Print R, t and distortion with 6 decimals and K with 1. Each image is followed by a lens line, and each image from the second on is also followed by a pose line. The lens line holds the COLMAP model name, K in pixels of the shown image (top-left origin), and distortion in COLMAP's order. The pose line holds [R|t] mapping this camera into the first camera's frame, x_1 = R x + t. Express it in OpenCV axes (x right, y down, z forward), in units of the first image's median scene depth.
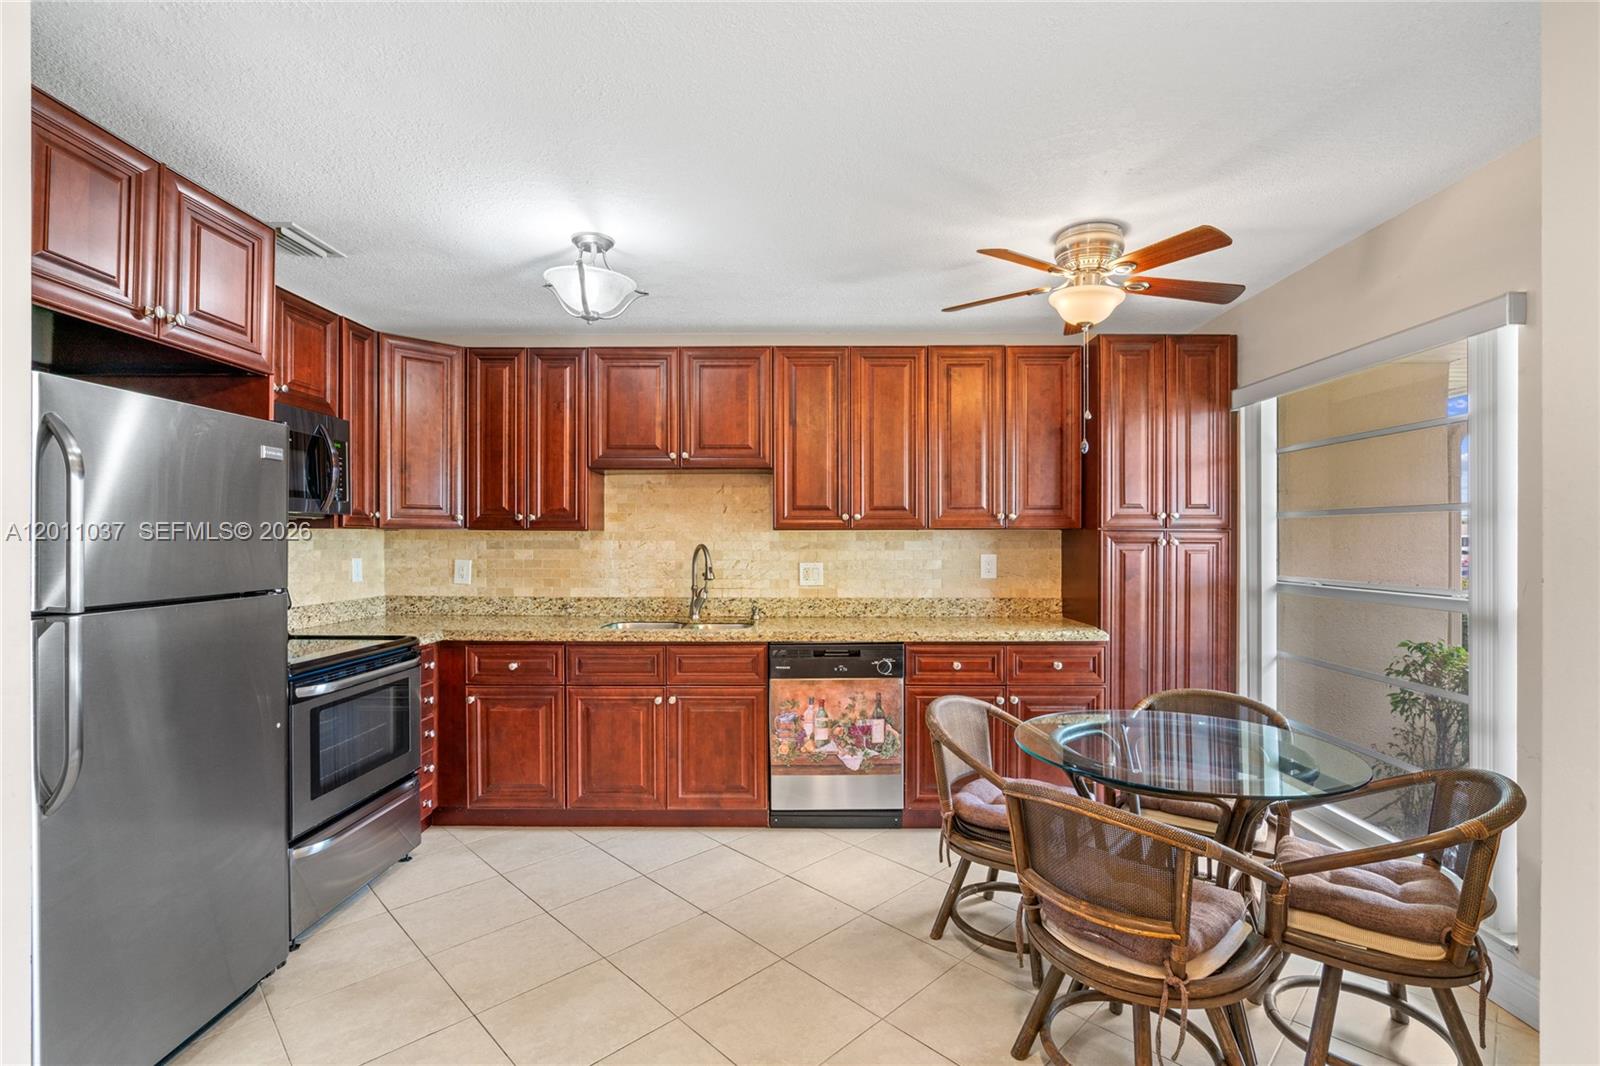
lens RADIAL K [[741.9, 0, 800.8], [0, 741.9, 531.7], [0, 0, 1]] dist [-0.009032, 0.002410]
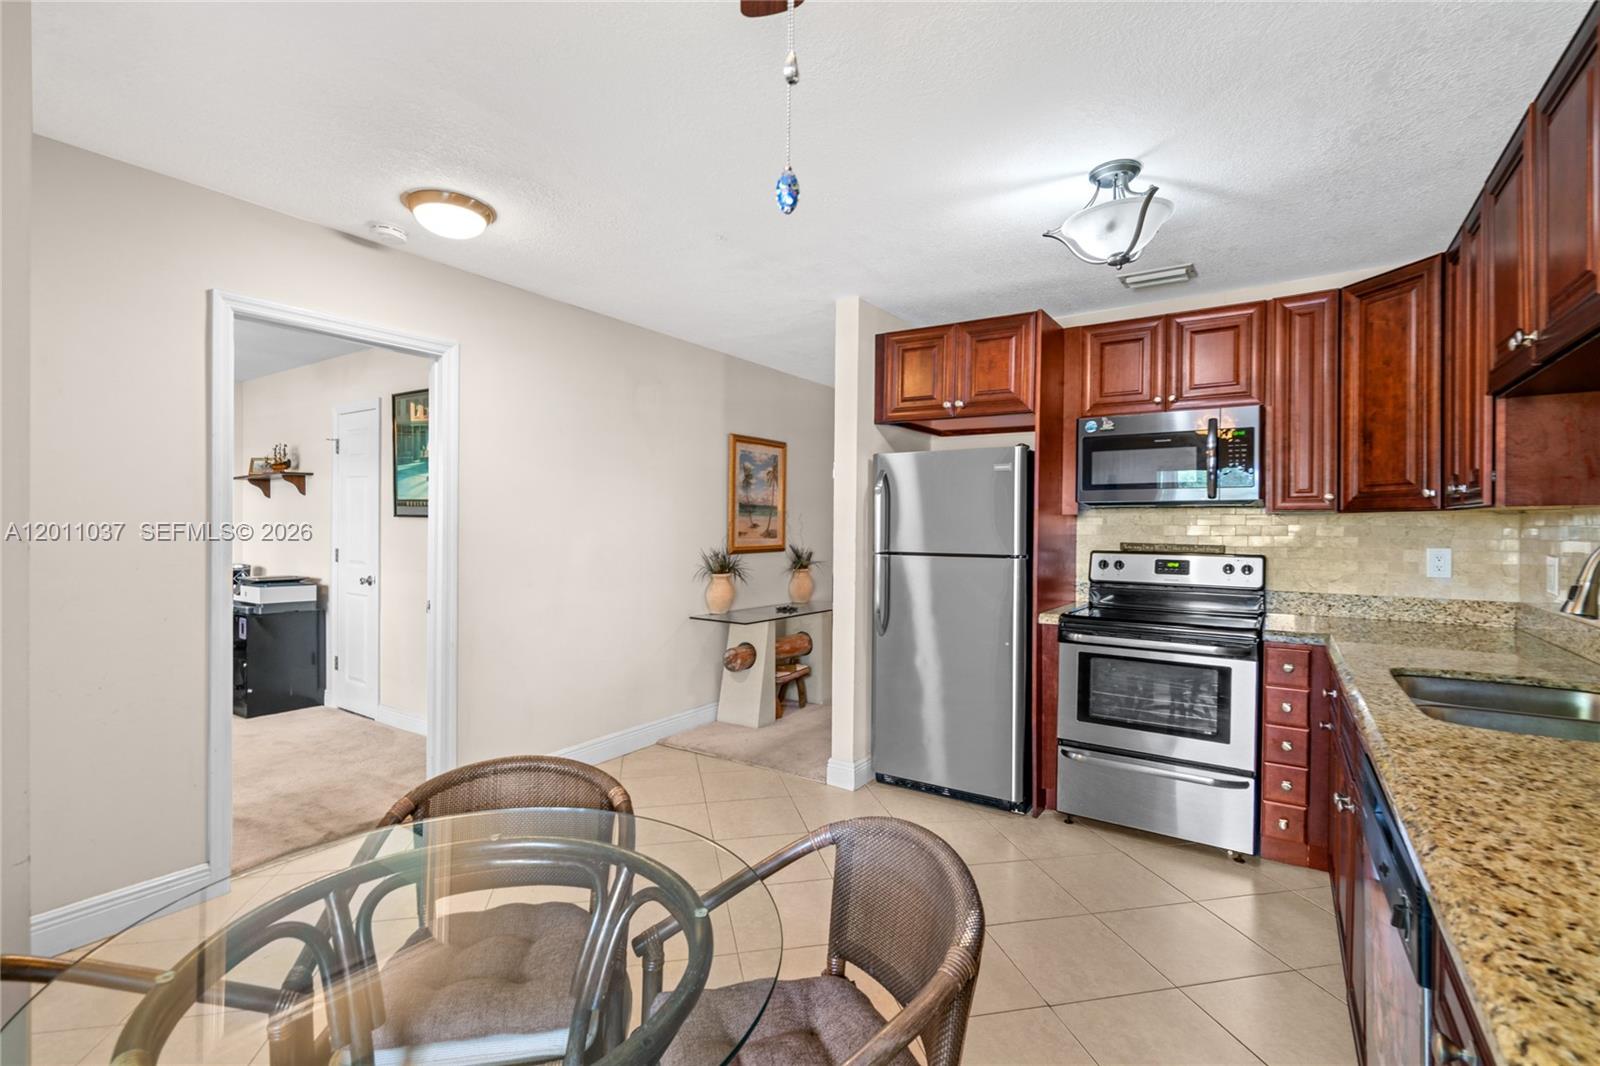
lens RADIAL K [[741.9, 0, 802.9], [0, 741.9, 533.2], [0, 0, 1]] dist [-0.009032, 0.002410]
pose [[-0.548986, 0.006034, -0.835810, 0.488120], [0.001791, 0.999980, 0.006042, 0.013551], [0.835830, 0.001820, -0.548986, 0.913484]]
